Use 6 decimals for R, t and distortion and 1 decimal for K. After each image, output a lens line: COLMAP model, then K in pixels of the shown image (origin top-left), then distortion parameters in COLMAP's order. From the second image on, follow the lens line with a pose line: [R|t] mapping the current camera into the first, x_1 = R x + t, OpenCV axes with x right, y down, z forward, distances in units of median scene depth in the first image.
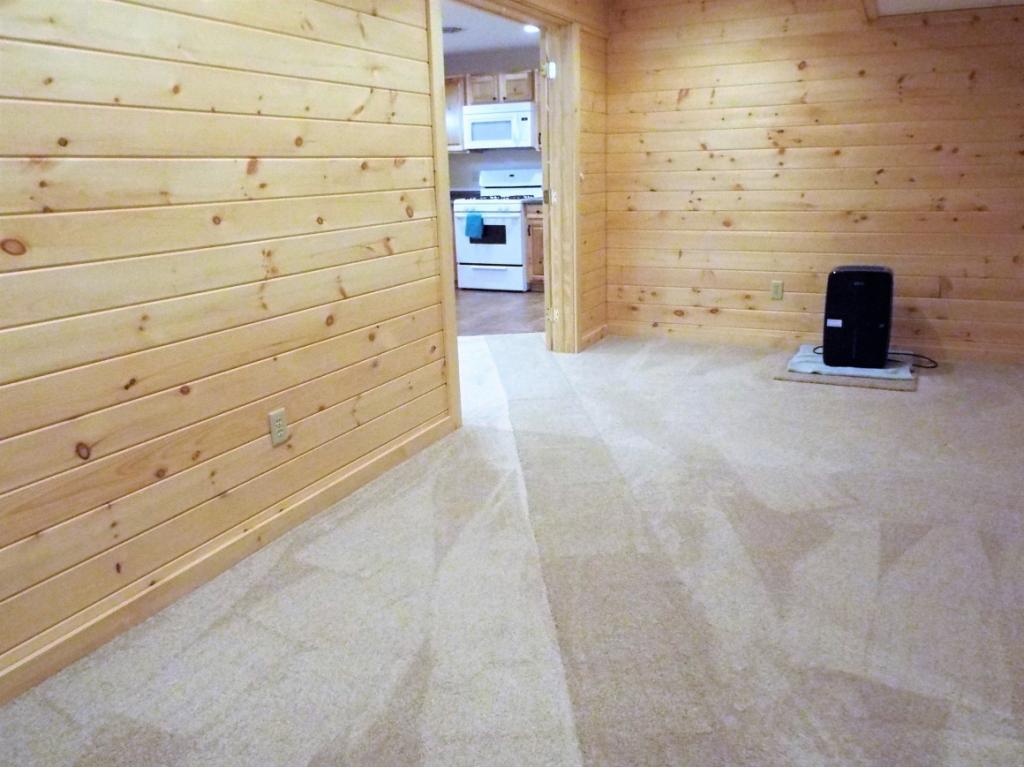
lens RADIAL K [[770.1, 0, 510.2], [0, 770.1, 388.0], [0, 0, 1]] dist [0.005167, -0.009597]
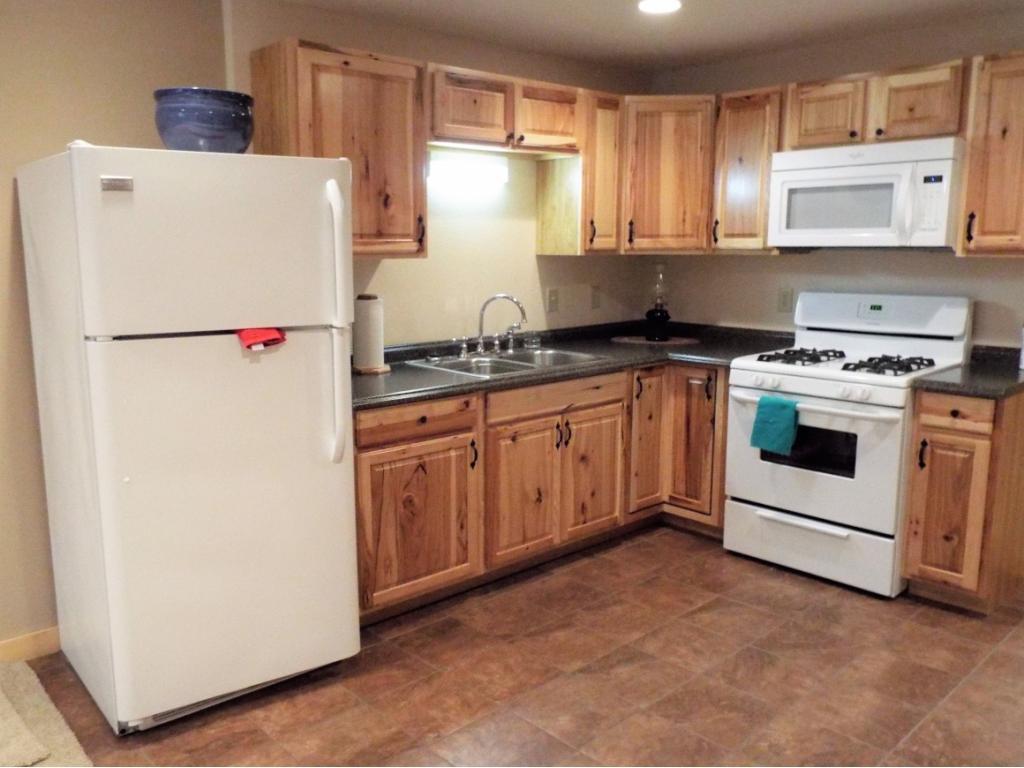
lens RADIAL K [[770.1, 0, 509.5], [0, 770.1, 377.7], [0, 0, 1]] dist [0.005167, -0.009597]
pose [[0.933556, 0.084663, -0.348289, -0.037660], [-0.119566, 0.989604, -0.079929, -0.184092], [0.337901, 0.116262, 0.933973, 0.550432]]
